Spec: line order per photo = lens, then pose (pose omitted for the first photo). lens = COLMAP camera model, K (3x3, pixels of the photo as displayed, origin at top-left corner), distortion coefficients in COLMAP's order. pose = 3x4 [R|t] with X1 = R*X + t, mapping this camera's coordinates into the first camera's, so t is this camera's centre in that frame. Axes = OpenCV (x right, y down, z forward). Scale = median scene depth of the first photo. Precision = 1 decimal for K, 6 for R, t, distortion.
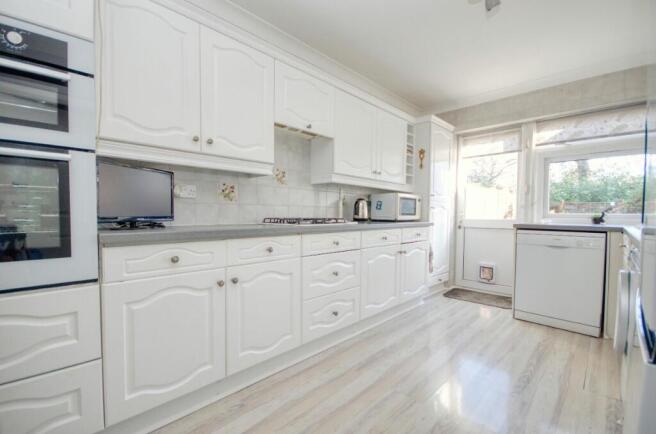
lens RADIAL K [[285.8, 0, 329.6], [0, 285.8, 221.4], [0, 0, 1]] dist [-0.015247, -0.000549]
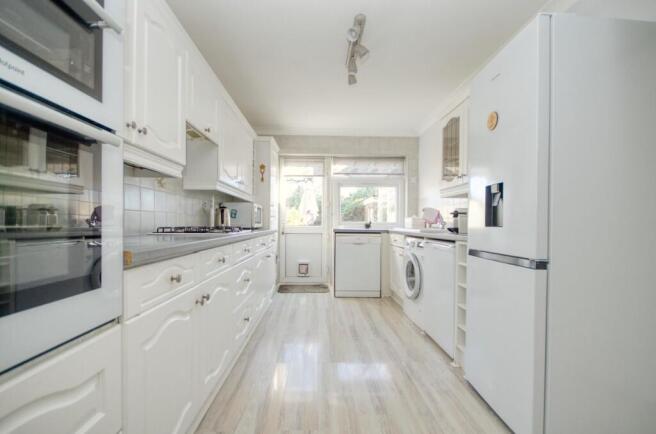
lens RADIAL K [[285.8, 0, 329.7], [0, 285.8, 218.5], [0, 0, 1]] dist [-0.015247, -0.000549]
pose [[0.680906, 0.009490, 0.732309, -0.332374], [0.016924, 0.999445, -0.028687, -0.003548], [-0.732175, 0.031926, 0.680368, 0.046942]]
